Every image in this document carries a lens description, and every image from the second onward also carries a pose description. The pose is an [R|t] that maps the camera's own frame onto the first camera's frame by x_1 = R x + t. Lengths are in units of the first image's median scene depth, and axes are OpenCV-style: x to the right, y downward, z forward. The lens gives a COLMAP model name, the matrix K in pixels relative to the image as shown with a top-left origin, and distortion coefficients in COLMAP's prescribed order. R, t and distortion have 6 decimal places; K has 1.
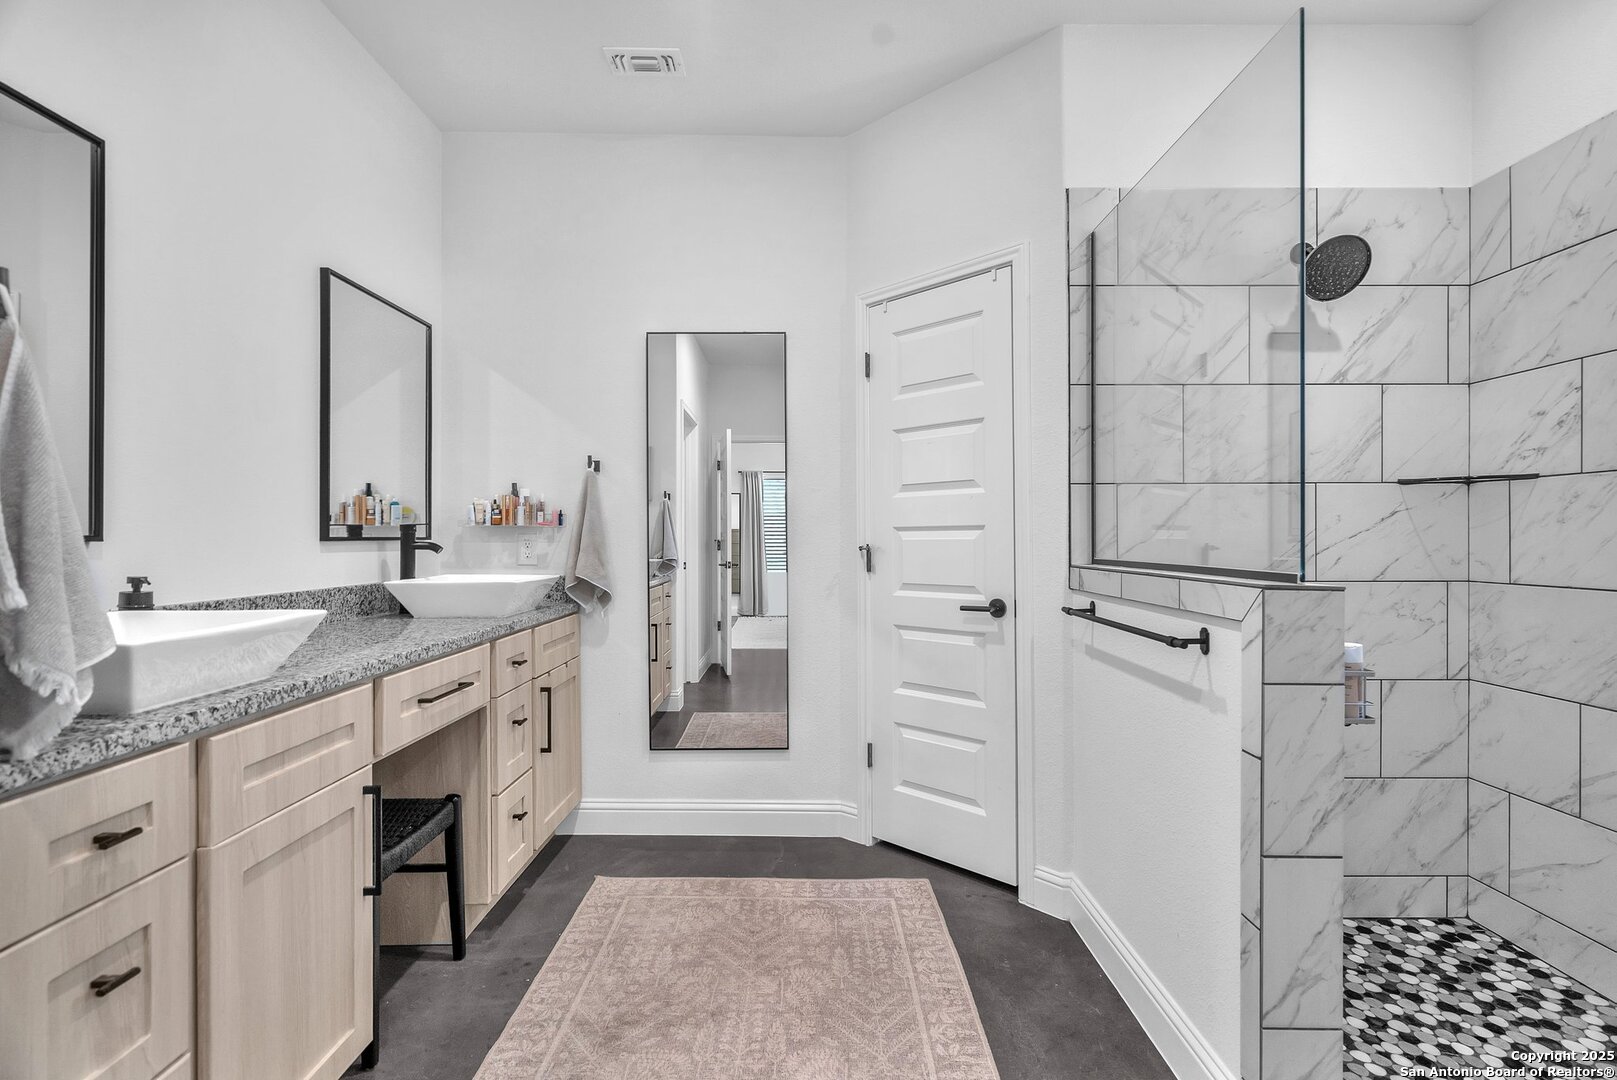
lens RADIAL K [[762.6, 0, 808.5], [0, 762.6, 540.0], [0, 0, 1]] dist [0.002134, 0.000125]
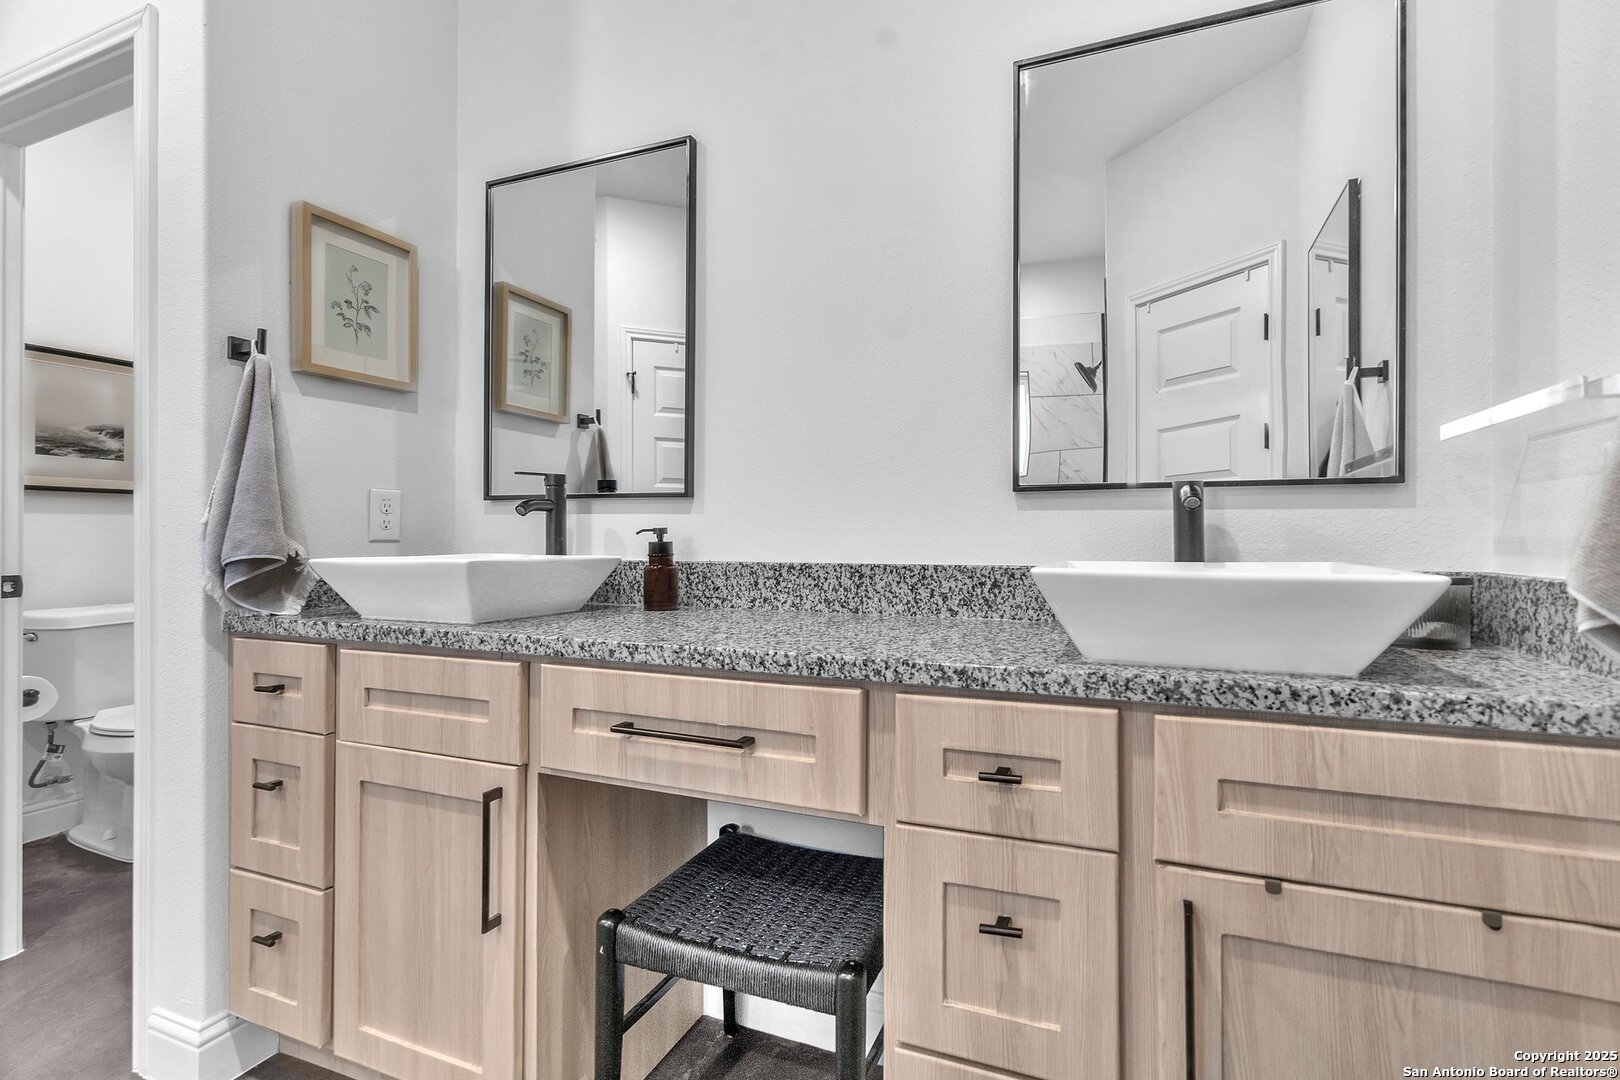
lens RADIAL K [[758.4, 0, 818.4], [0, 758.4, 529.6], [0, 0, 1]] dist [-0.001463, 0.000393]
pose [[-0.379359, -0.008804, -0.925208, 0.020248], [-0.004888, 0.999960, -0.007511, 0.040291], [0.925237, 0.001673, -0.379387, 1.136263]]
